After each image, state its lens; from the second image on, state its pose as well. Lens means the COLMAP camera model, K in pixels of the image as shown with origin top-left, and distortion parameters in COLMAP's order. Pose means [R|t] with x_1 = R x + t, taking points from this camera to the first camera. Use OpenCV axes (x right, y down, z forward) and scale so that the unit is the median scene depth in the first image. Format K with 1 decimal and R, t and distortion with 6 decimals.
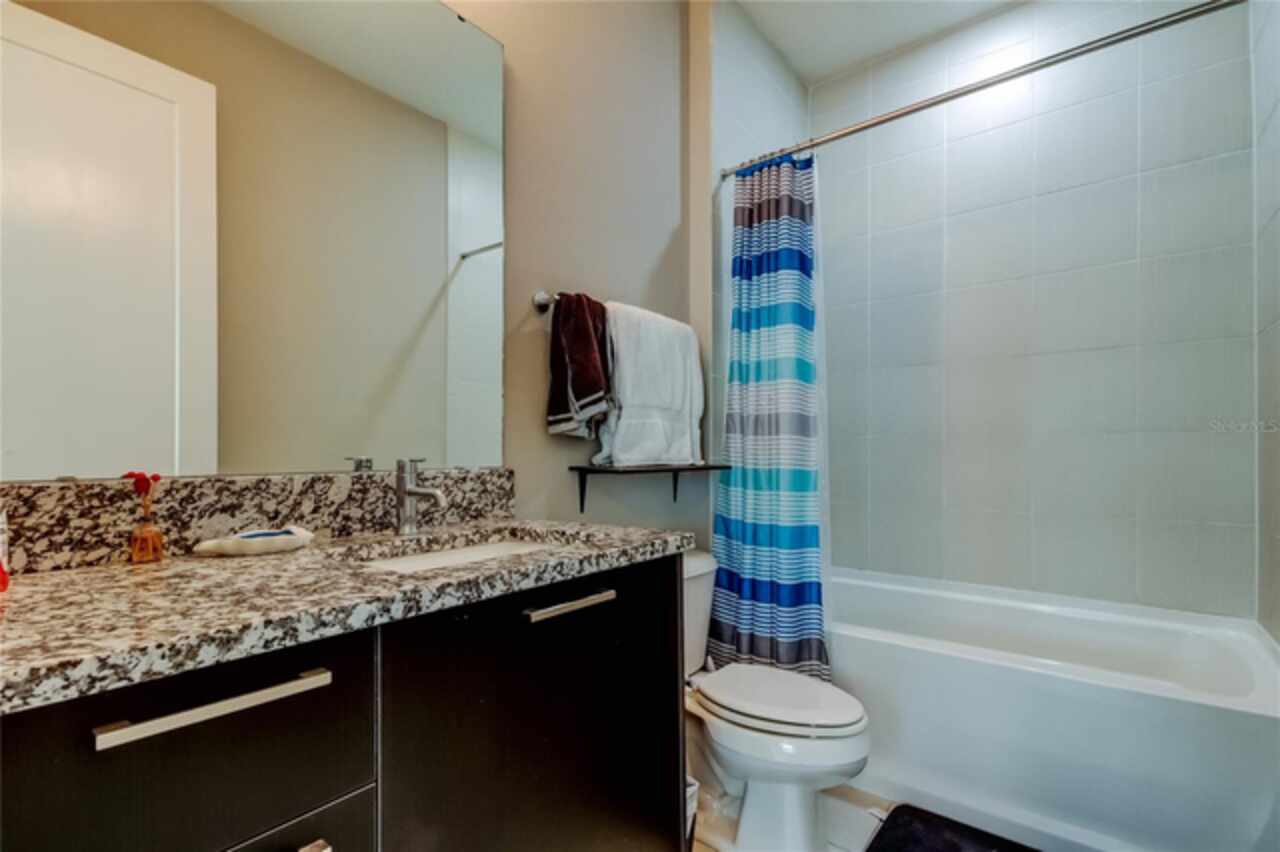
lens RADIAL K [[598.7, 0, 642.9], [0, 598.7, 438.5], [0, 0, 1]] dist [0.037480, -0.000820]
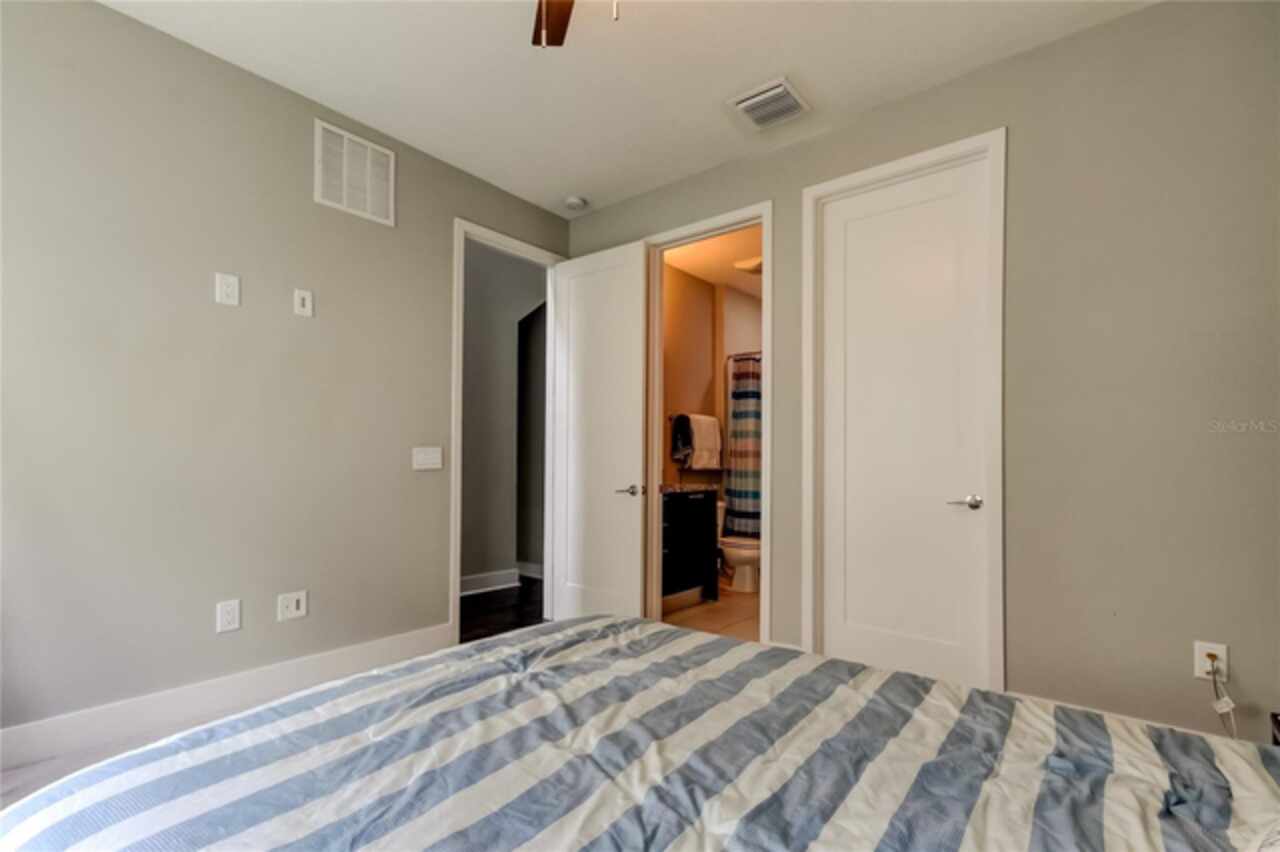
lens RADIAL K [[598.7, 0, 642.9], [0, 598.7, 438.5], [0, 0, 1]] dist [0.037480, -0.000820]
pose [[0.999852, 0.004621, -0.016543, -0.210685], [-0.004791, 0.999936, -0.010207, -0.065387], [0.016495, 0.010285, 0.999811, -1.740119]]
